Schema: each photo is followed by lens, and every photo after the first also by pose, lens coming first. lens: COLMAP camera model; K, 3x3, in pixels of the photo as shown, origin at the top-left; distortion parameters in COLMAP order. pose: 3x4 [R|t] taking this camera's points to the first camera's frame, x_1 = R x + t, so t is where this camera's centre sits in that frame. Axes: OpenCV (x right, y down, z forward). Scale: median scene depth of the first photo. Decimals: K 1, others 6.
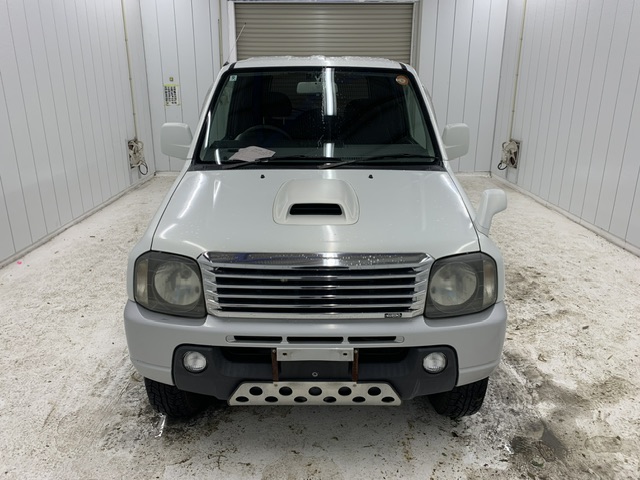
lens RADIAL K [[494.0, 0, 320.1], [0, 494.0, 239.4], [0, 0, 1]] dist [0.001227, -0.001811]
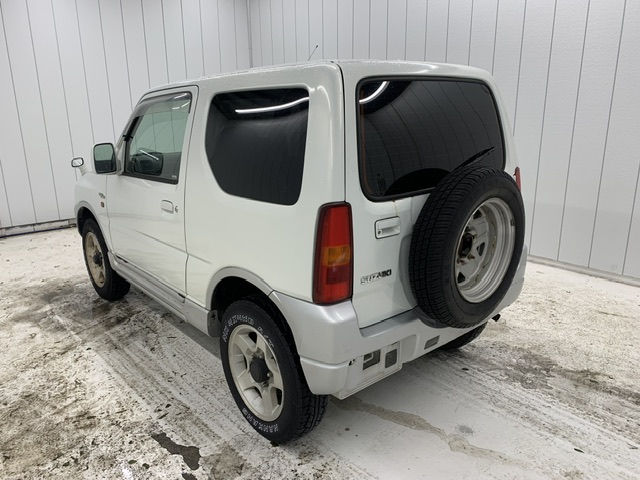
lens RADIAL K [[494.0, 0, 319.5], [0, 494.0, 240.0], [0, 0, 1]] dist [0.001227, -0.001811]
pose [[-0.758700, 0.180369, -0.625972, 0.652593], [-0.189486, 0.858255, 0.476963, -0.678596], [0.623273, 0.480485, -0.616980, 2.133772]]
